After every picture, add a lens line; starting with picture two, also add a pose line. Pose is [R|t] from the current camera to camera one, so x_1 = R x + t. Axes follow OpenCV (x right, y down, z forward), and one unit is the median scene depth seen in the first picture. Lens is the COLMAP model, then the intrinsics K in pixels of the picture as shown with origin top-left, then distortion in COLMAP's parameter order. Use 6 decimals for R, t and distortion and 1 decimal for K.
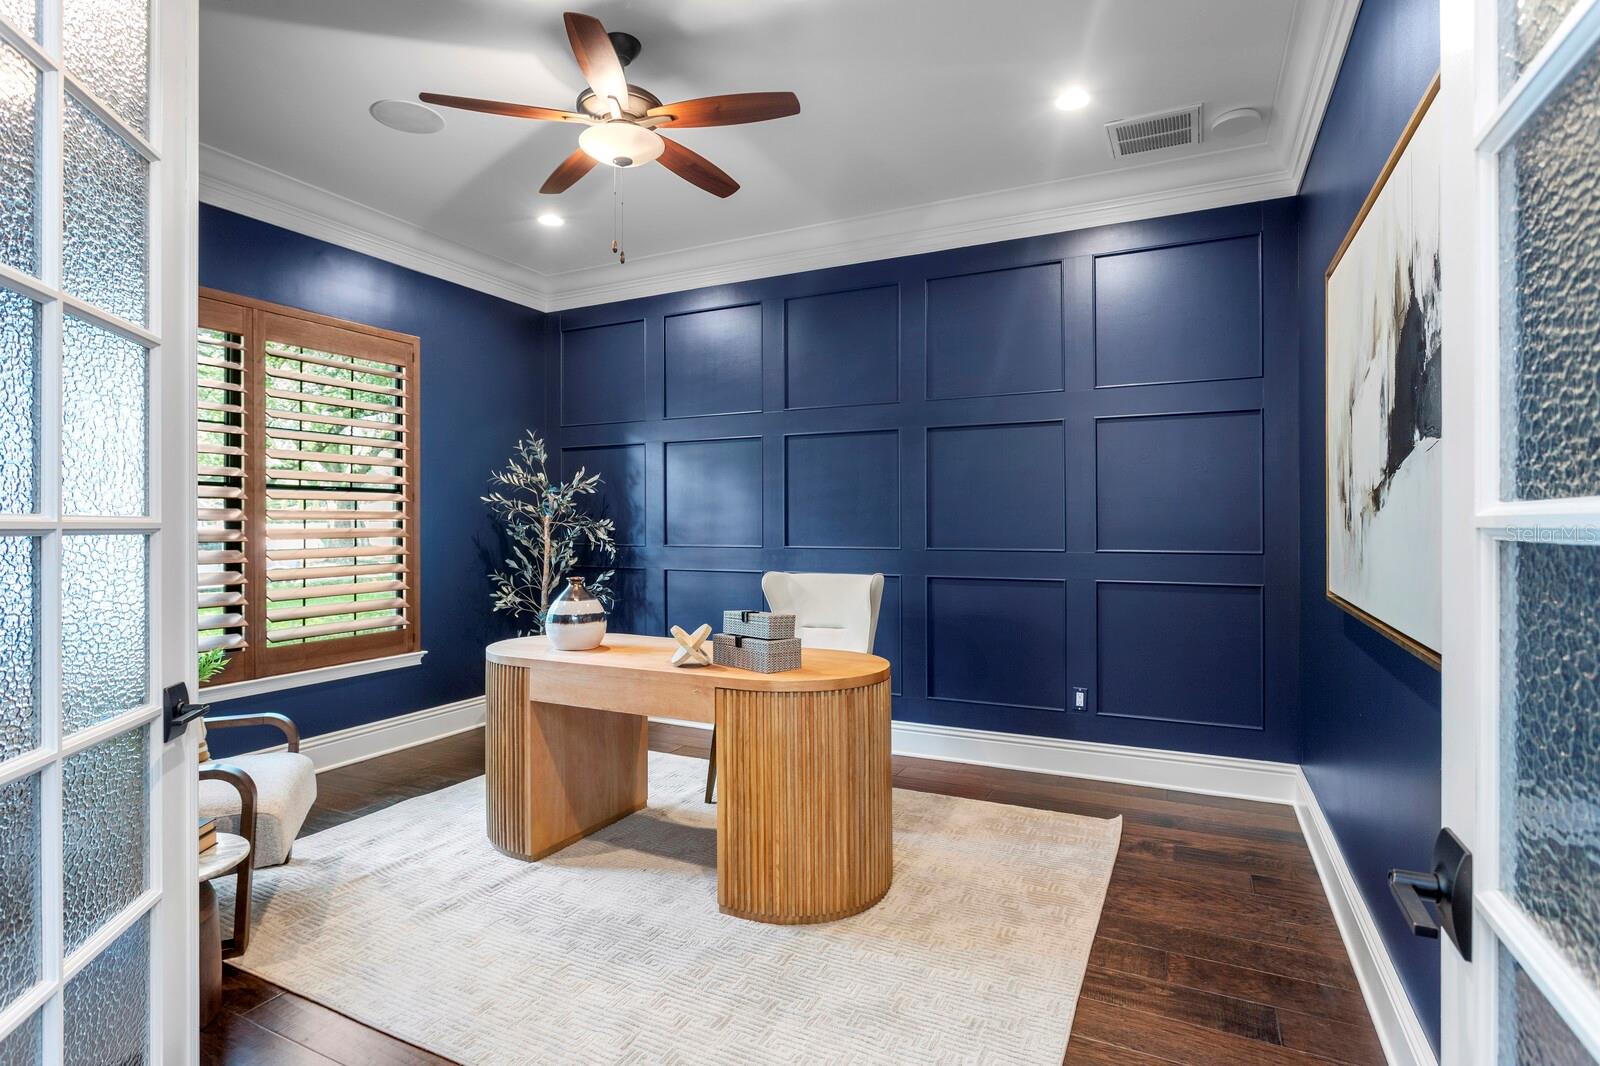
lens RADIAL K [[790.1, 0, 796.5], [0, 790.1, 523.7], [0, 0, 1]] dist [-0.005848, 0.000209]
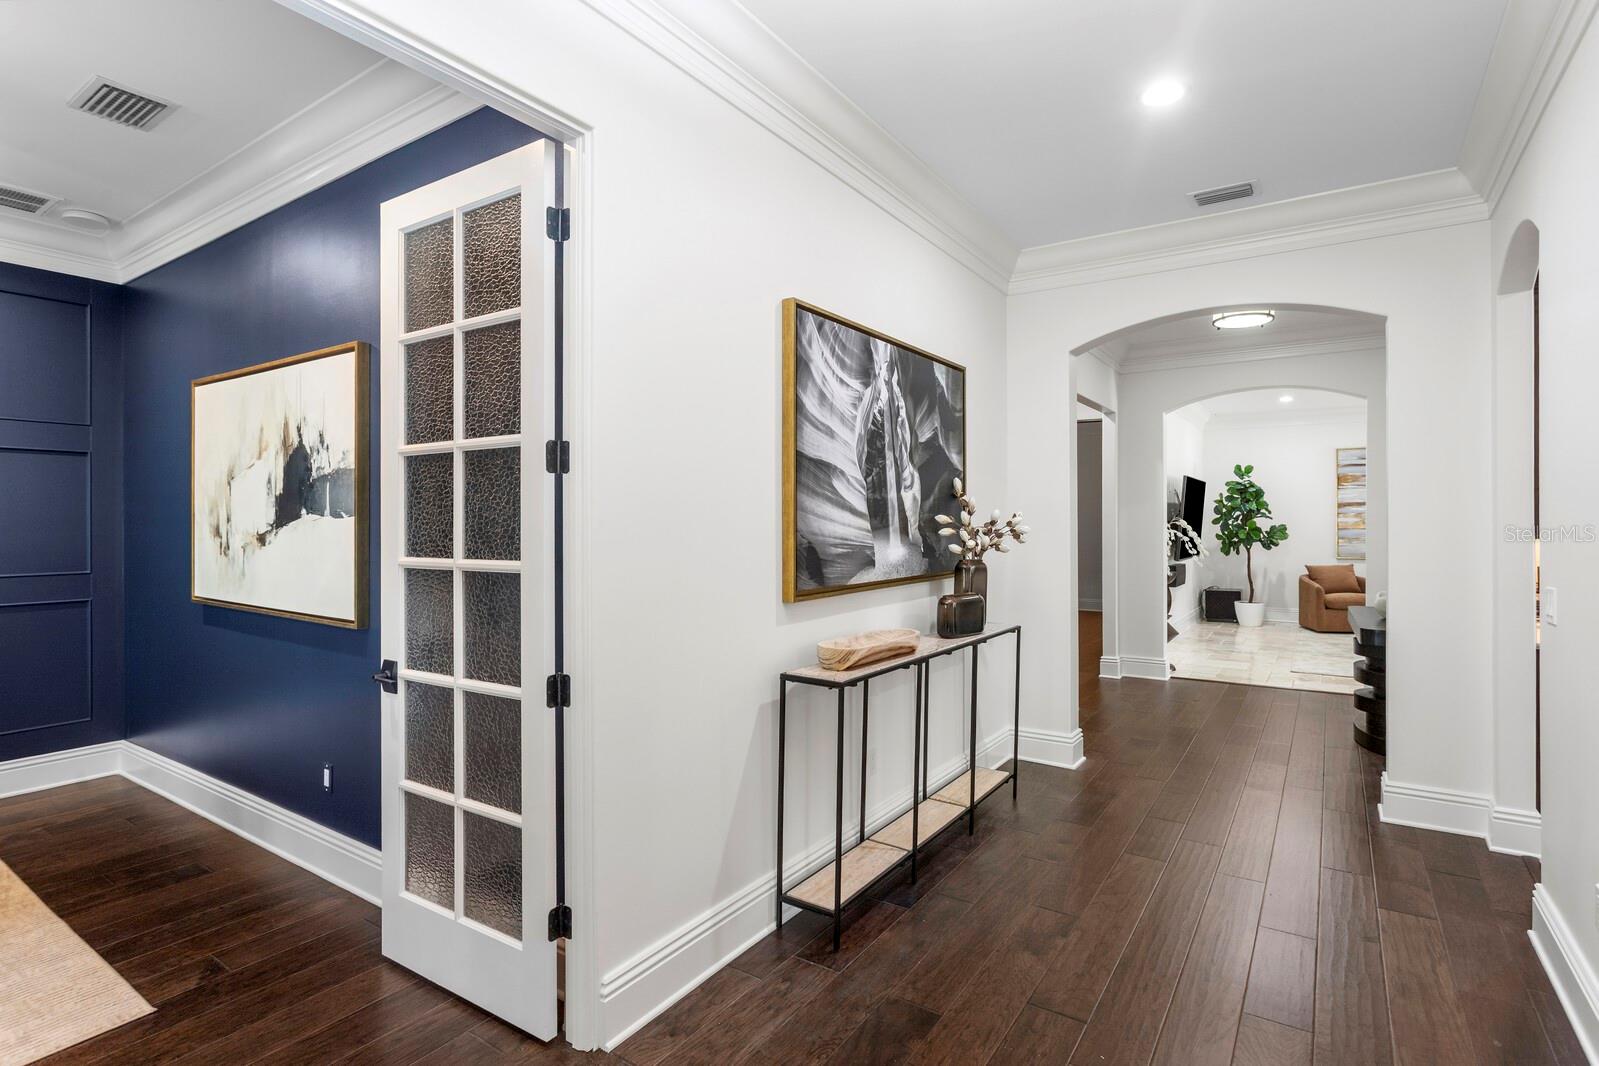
lens RADIAL K [[789.6, 0, 799.1], [0, 789.6, 527.3], [0, 0, 1]] dist [-0.005848, 0.000209]
pose [[0.137311, -0.003466, 0.990522, -0.738421], [0.003859, 0.999988, 0.002964, -0.050959], [-0.990520, 0.003415, 0.137323, -0.384990]]
